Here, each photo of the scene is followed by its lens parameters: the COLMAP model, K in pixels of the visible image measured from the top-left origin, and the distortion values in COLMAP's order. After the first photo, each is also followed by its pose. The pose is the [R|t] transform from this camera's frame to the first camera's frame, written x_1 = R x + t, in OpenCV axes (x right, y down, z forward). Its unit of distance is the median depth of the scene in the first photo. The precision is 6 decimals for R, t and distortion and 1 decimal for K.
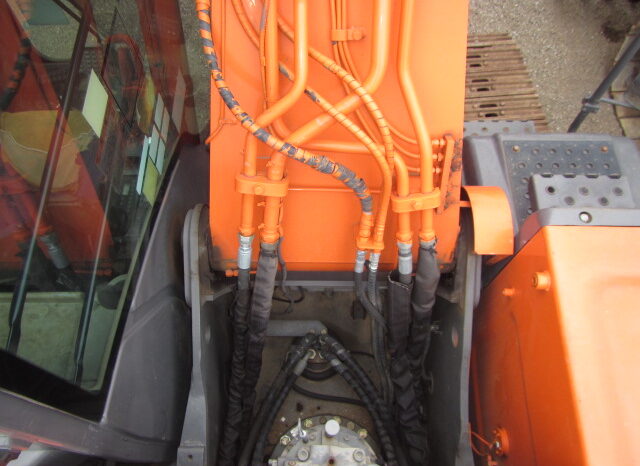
lens RADIAL K [[521.1, 0, 320.9], [0, 521.1, 231.3], [0, 0, 1]] dist [0.007675, -0.004011]
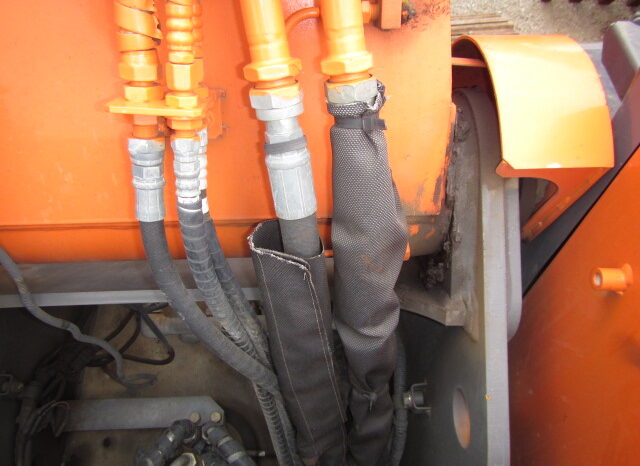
lens RADIAL K [[521.1, 0, 320.7], [0, 521.1, 233.5], [0, 0, 1]] dist [0.007675, -0.004011]
pose [[0.999304, -0.031084, 0.020623, 0.162151], [0.033718, 0.989166, -0.142874, 0.128468], [-0.015958, 0.143470, 0.989526, 0.653351]]
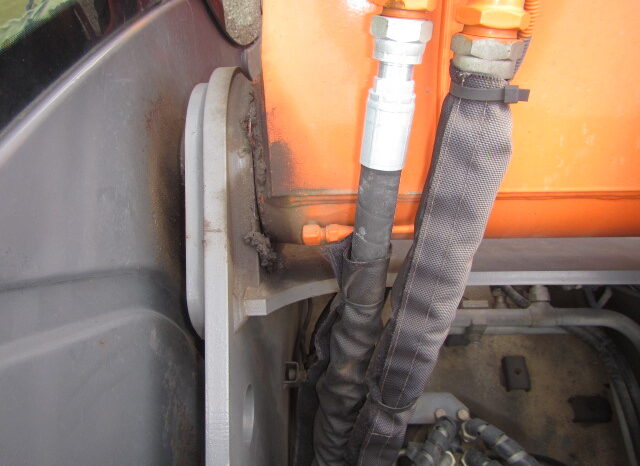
lens RADIAL K [[521.1, 0, 316.1], [0, 521.1, 235.0], [0, 0, 1]] dist [0.007675, -0.004011]
pose [[0.998079, -0.021958, -0.057933, -0.159344], [0.012911, 0.988273, -0.152152, 0.140372], [0.060595, 0.151111, 0.986658, 0.679978]]
